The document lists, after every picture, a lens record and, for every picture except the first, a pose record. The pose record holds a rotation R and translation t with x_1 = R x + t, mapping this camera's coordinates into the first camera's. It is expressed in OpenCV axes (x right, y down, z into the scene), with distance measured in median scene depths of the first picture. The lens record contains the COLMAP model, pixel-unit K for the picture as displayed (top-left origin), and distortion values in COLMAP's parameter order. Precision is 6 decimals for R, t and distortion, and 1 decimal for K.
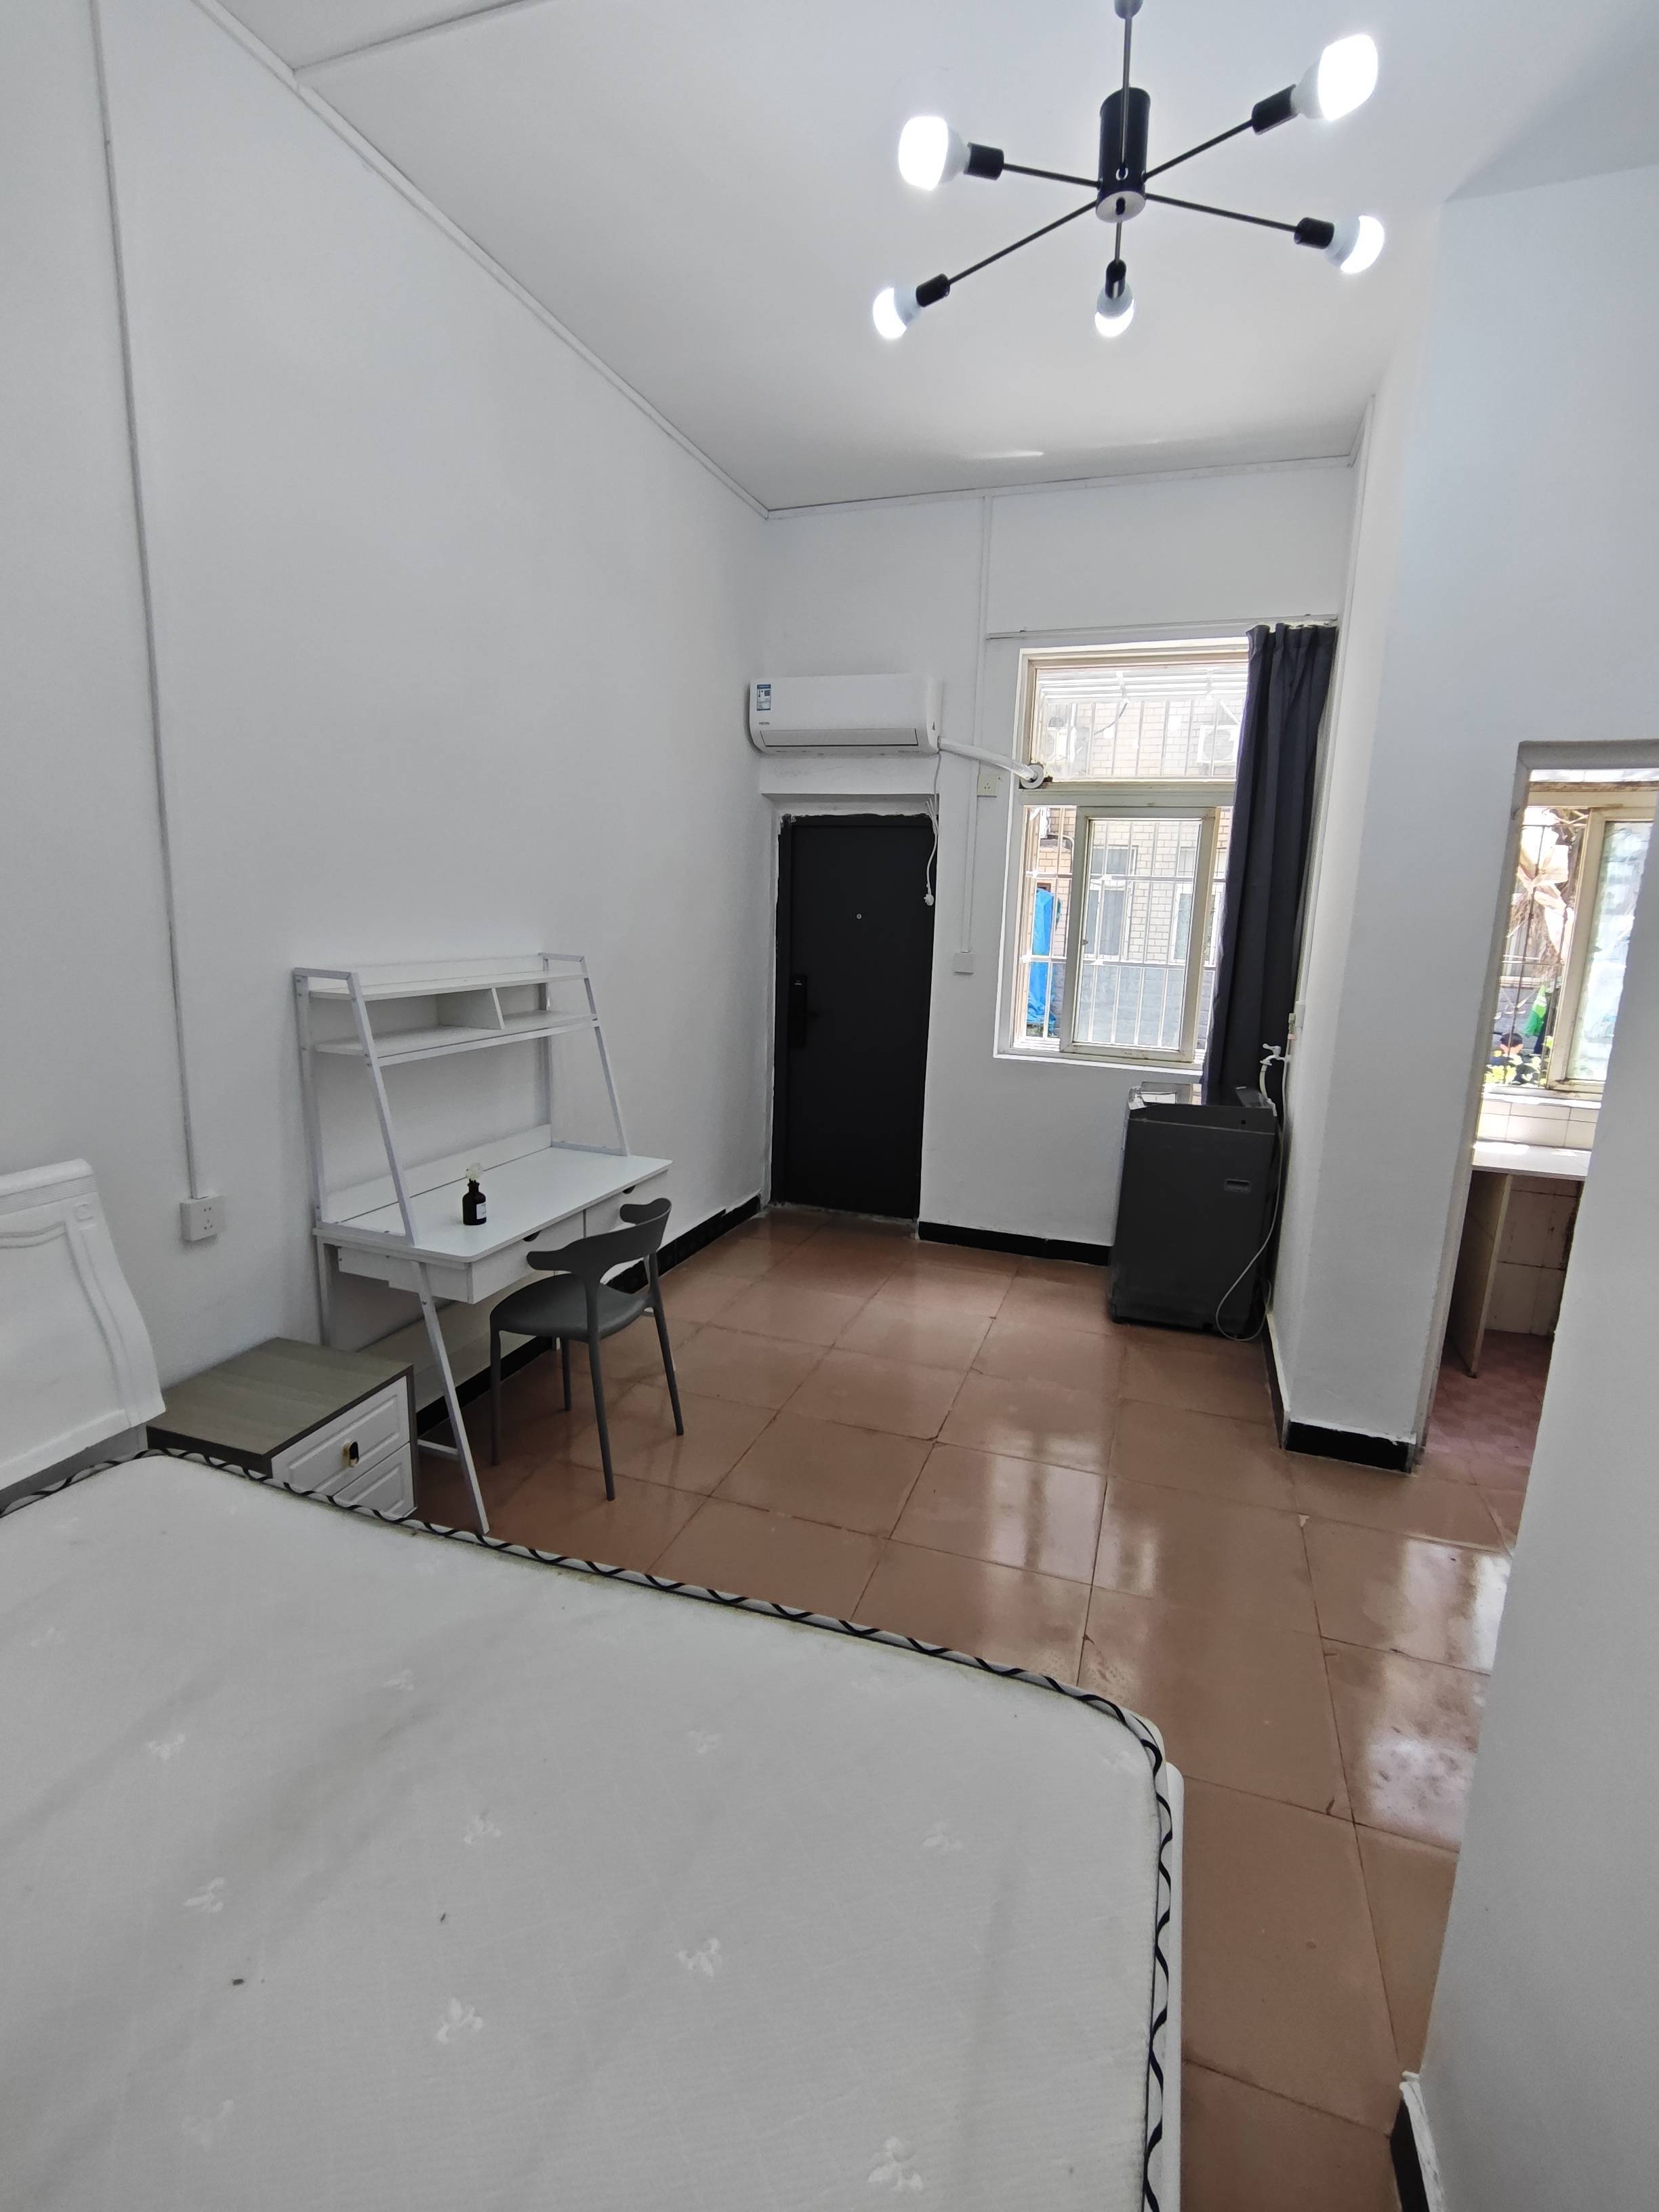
lens RADIAL K [[1011.4, 0, 841.6], [0, 1011.4, 1101.1], [0, 0, 1]] dist [-0.011793, 0.002809]
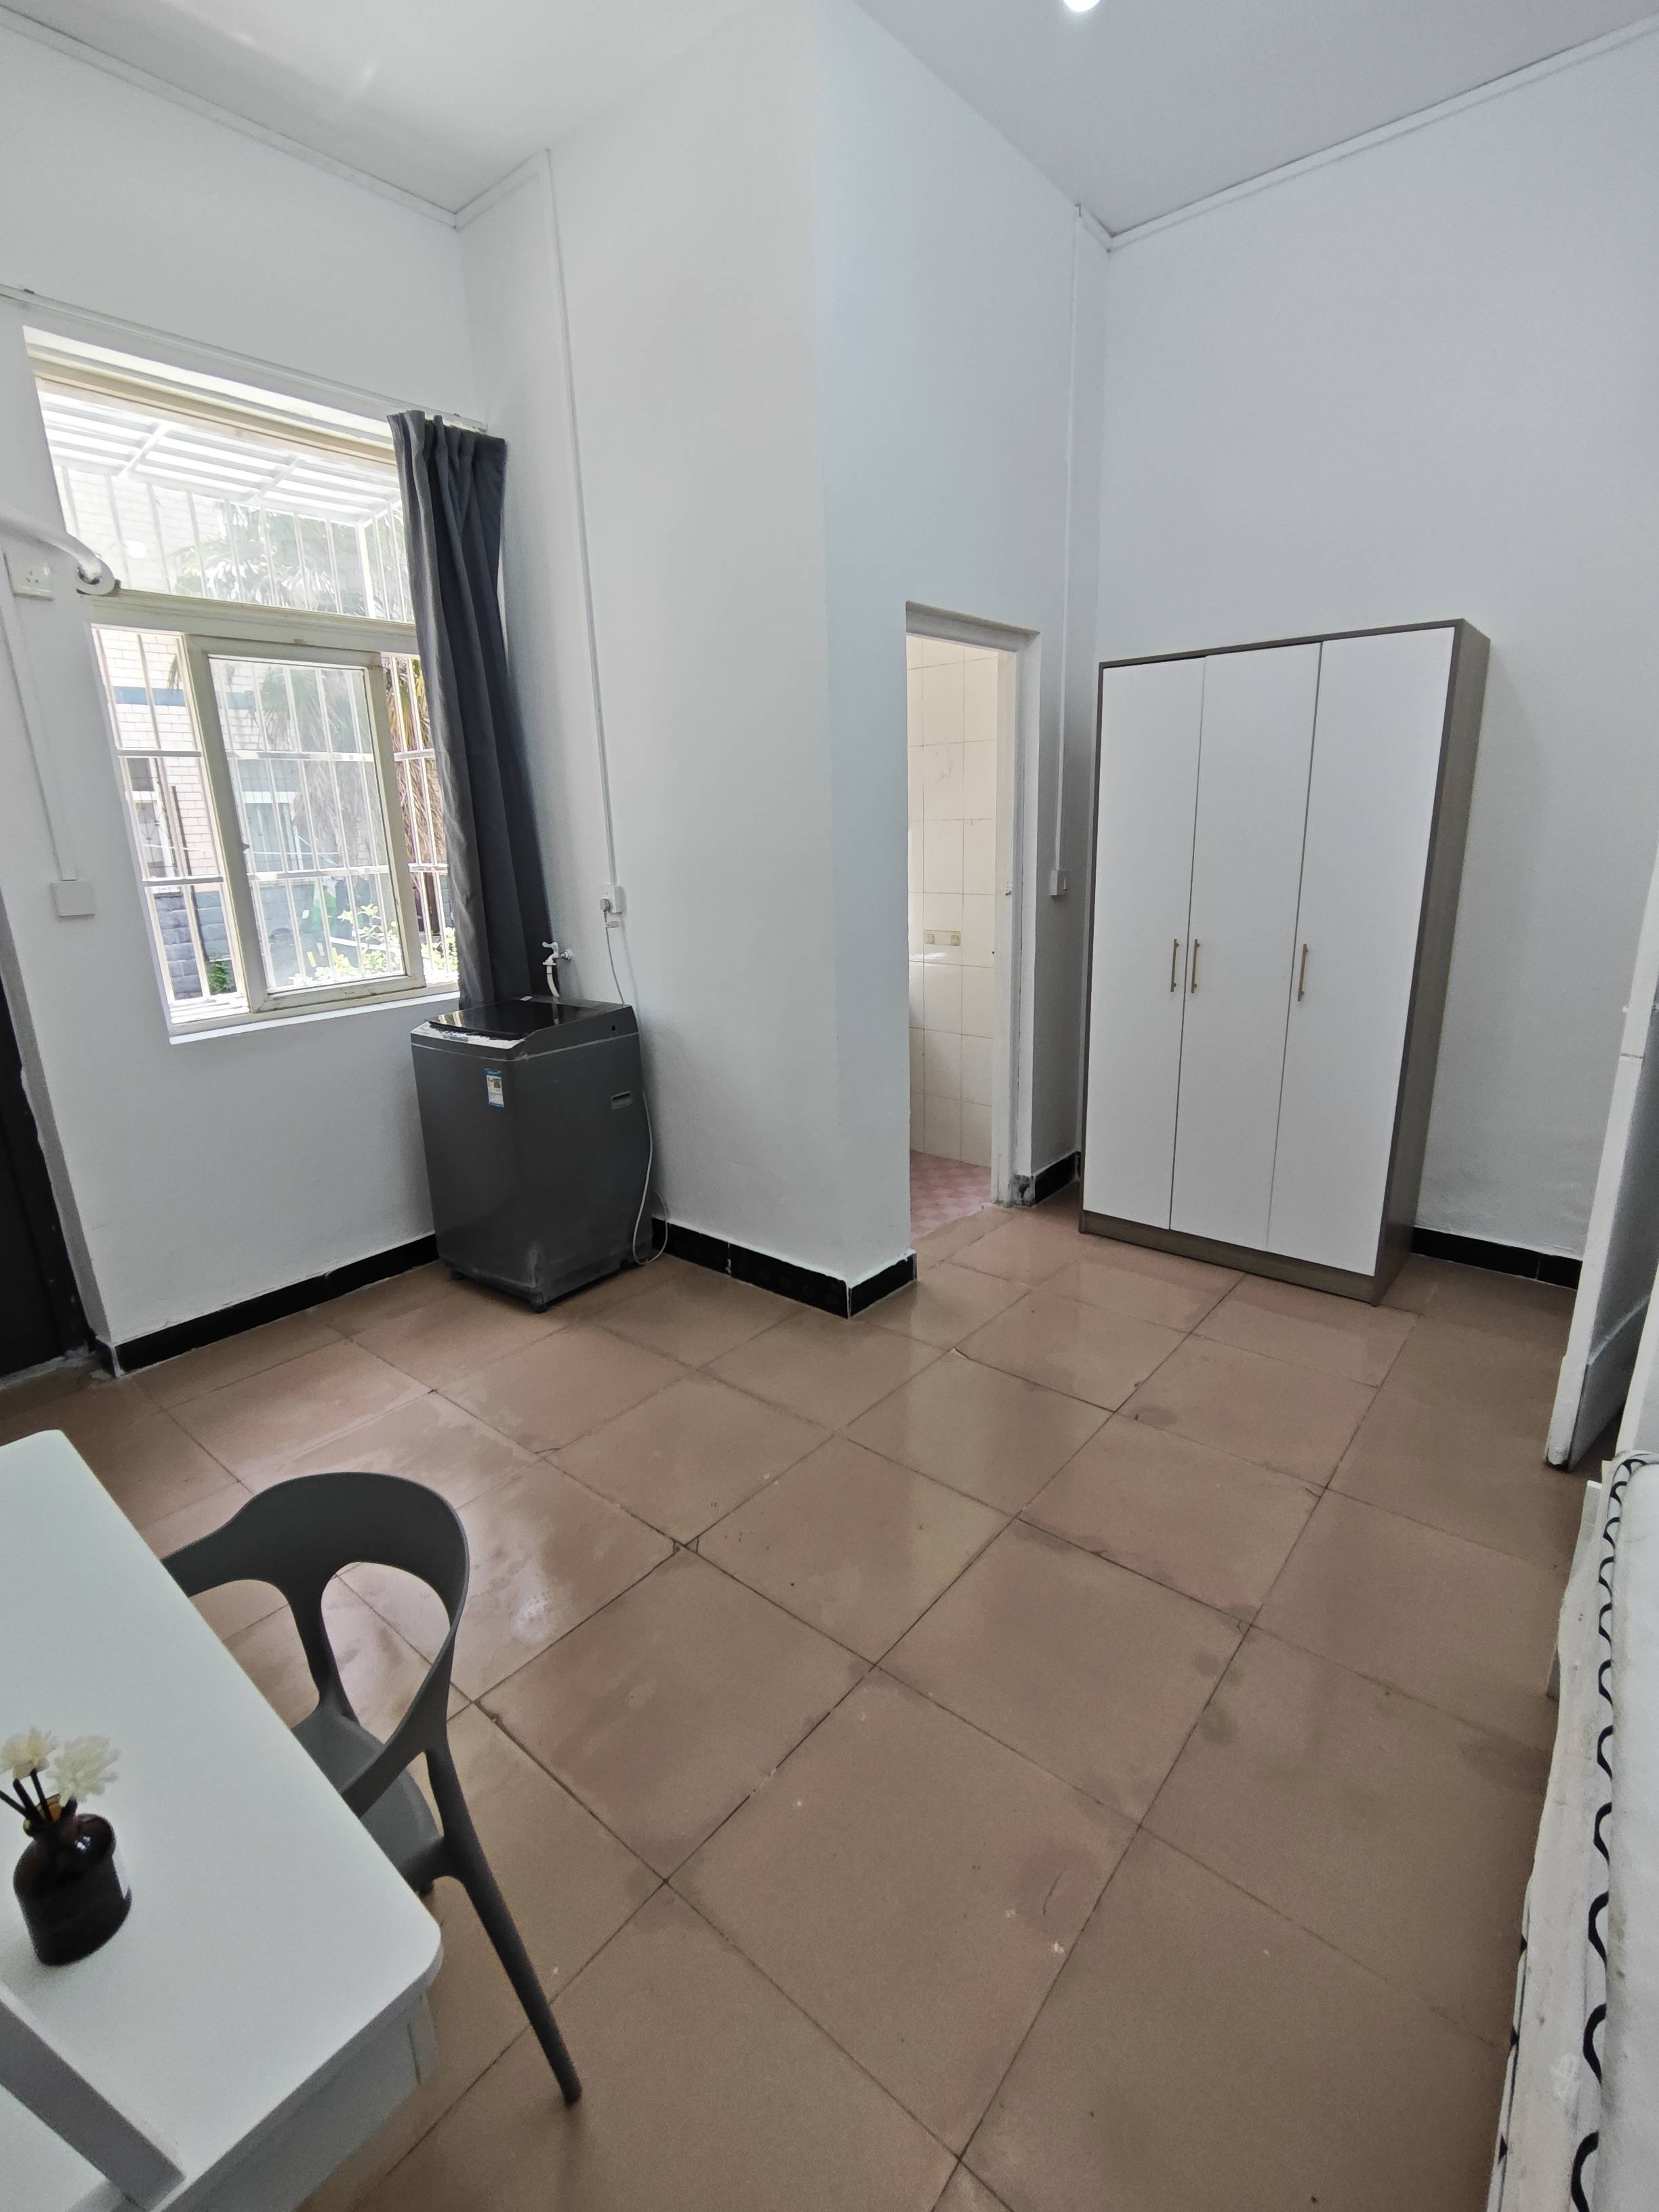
lens RADIAL K [[1011.4, 0, 829.9], [0, 1011.4, 1098.9], [0, 0, 1]] dist [-0.011793, 0.002809]
pose [[0.358308, -0.297010, 0.885099, -0.302525], [0.217505, 0.948515, 0.230240, -0.075768], [-0.907913, 0.110017, 0.404462, 0.441187]]
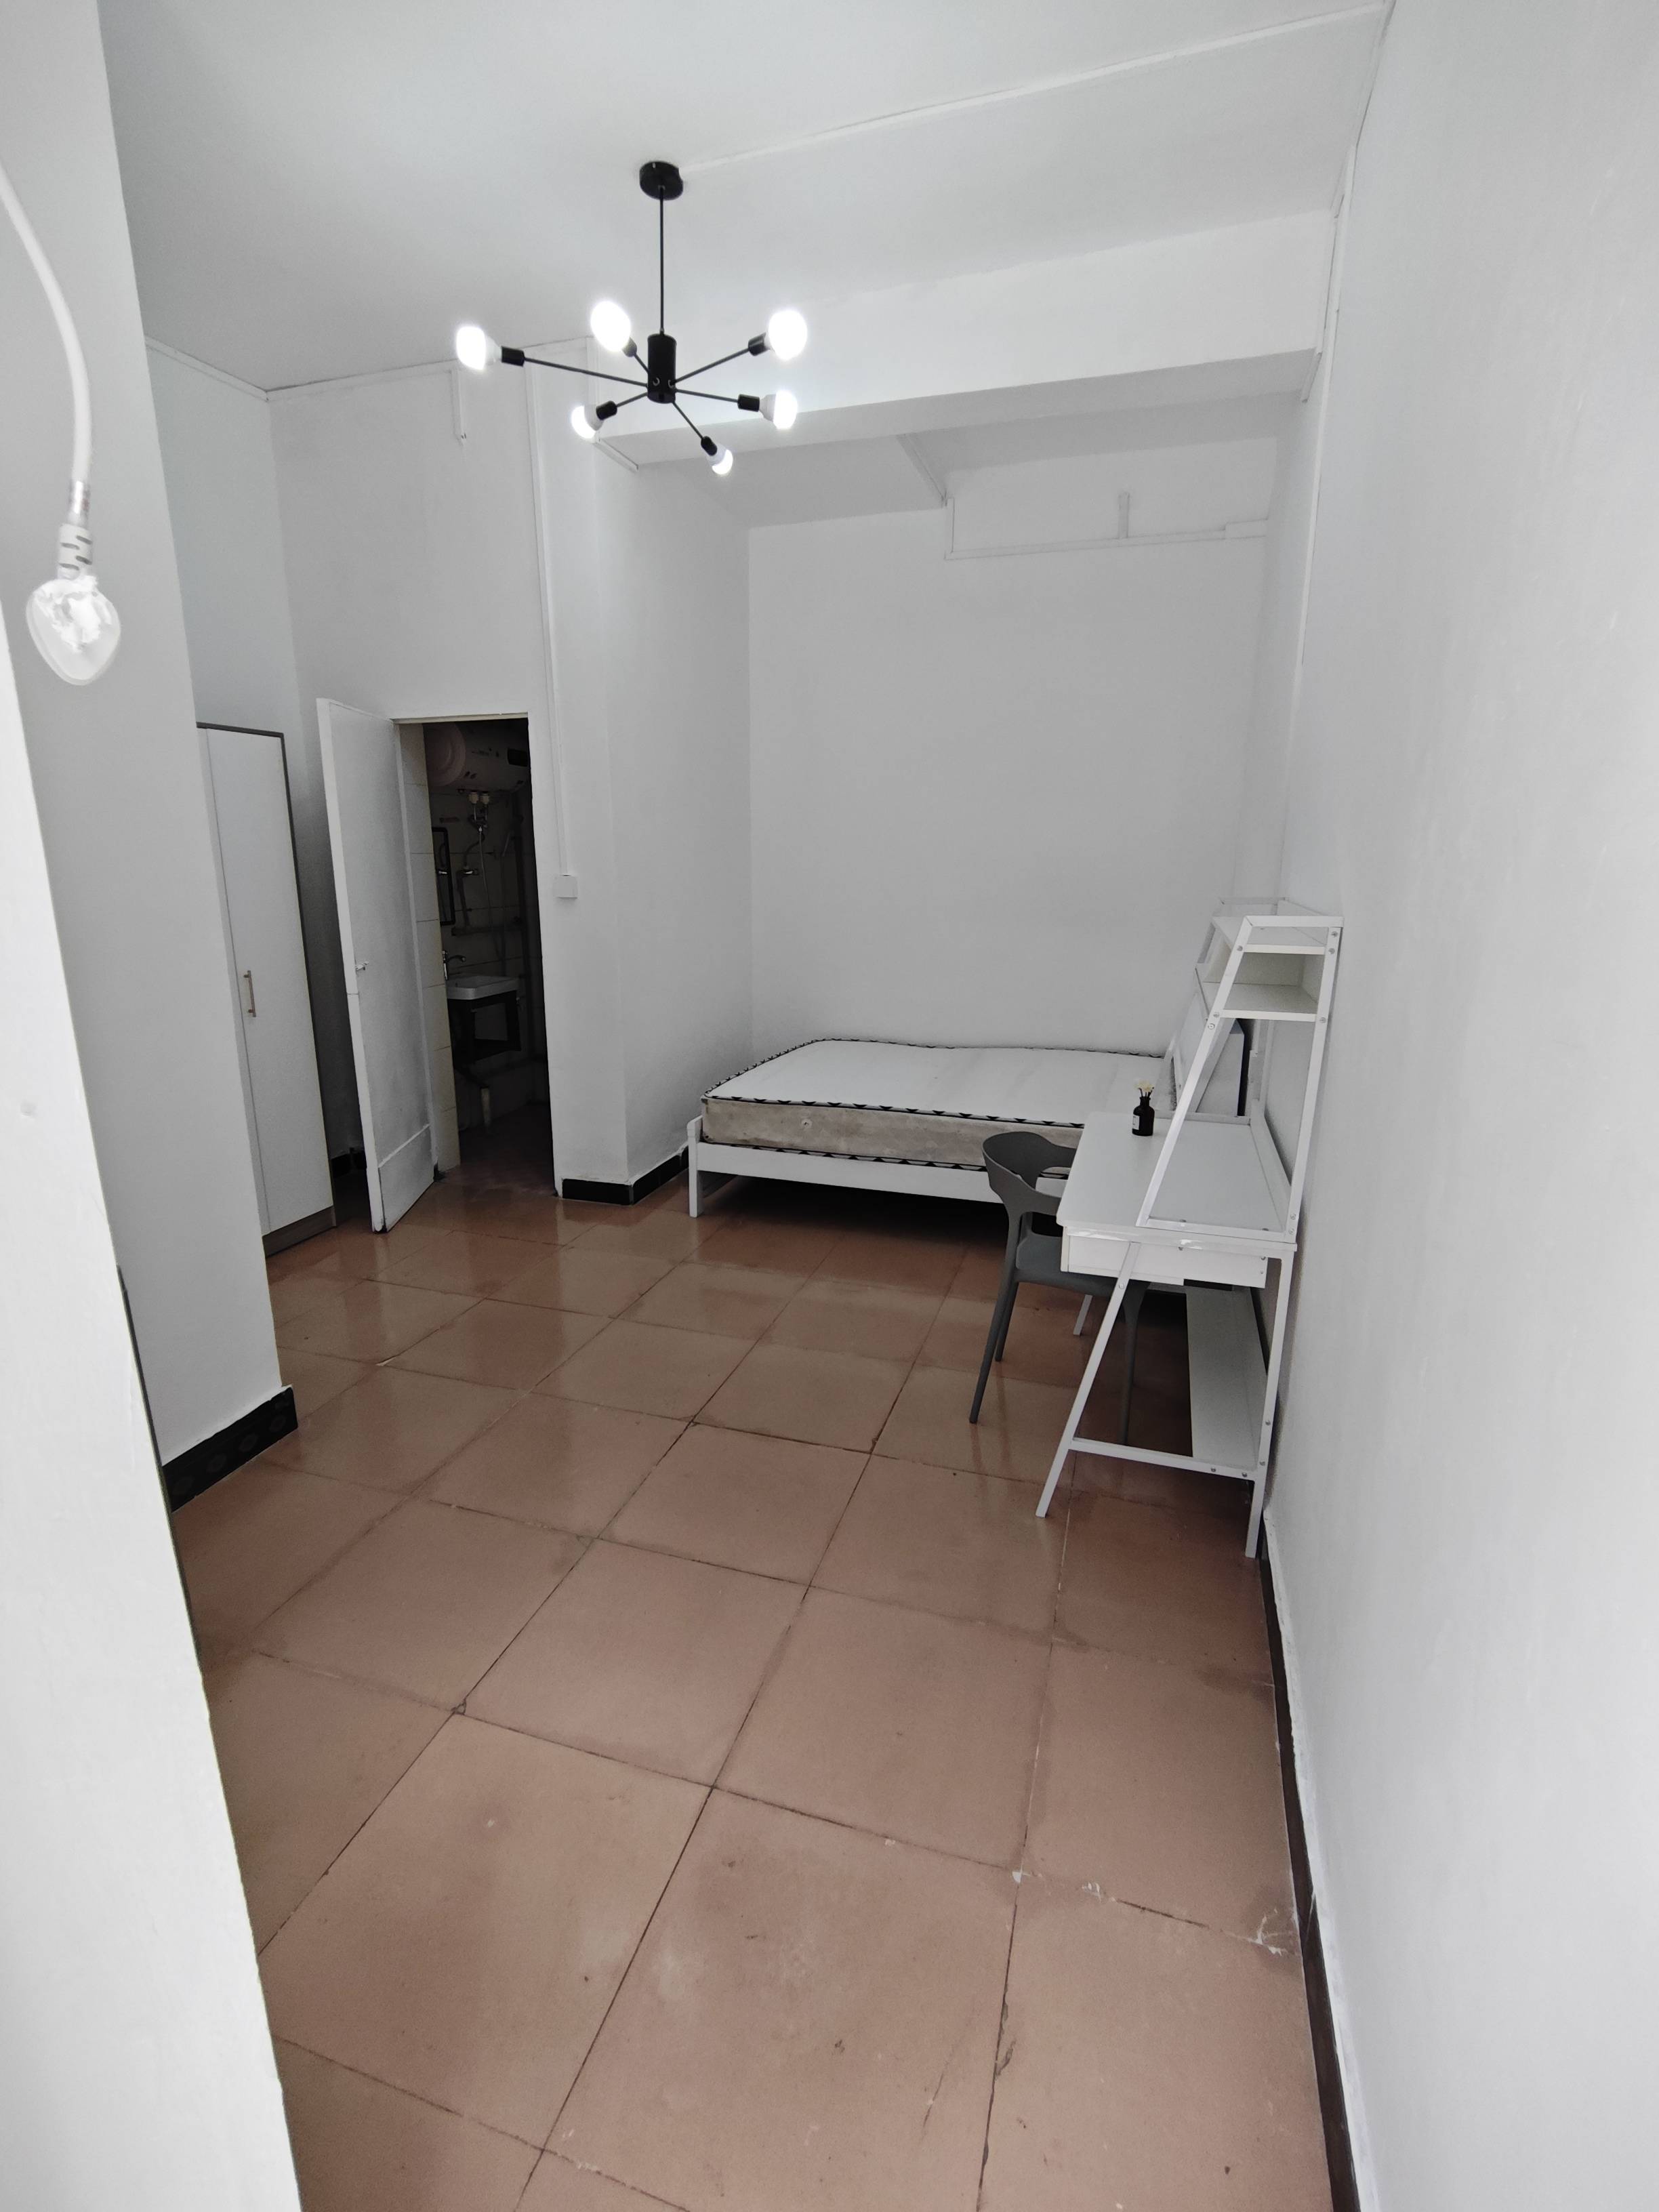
lens RADIAL K [[1011.4, 0, 824.6], [0, 1011.4, 1114.1], [0, 0, 1]] dist [-0.011793, 0.002809]
pose [[-0.998524, -0.039166, -0.037626, 0.011540], [-0.051484, 0.903204, 0.426112, -0.229673], [0.017295, 0.427420, -0.903888, 1.275673]]
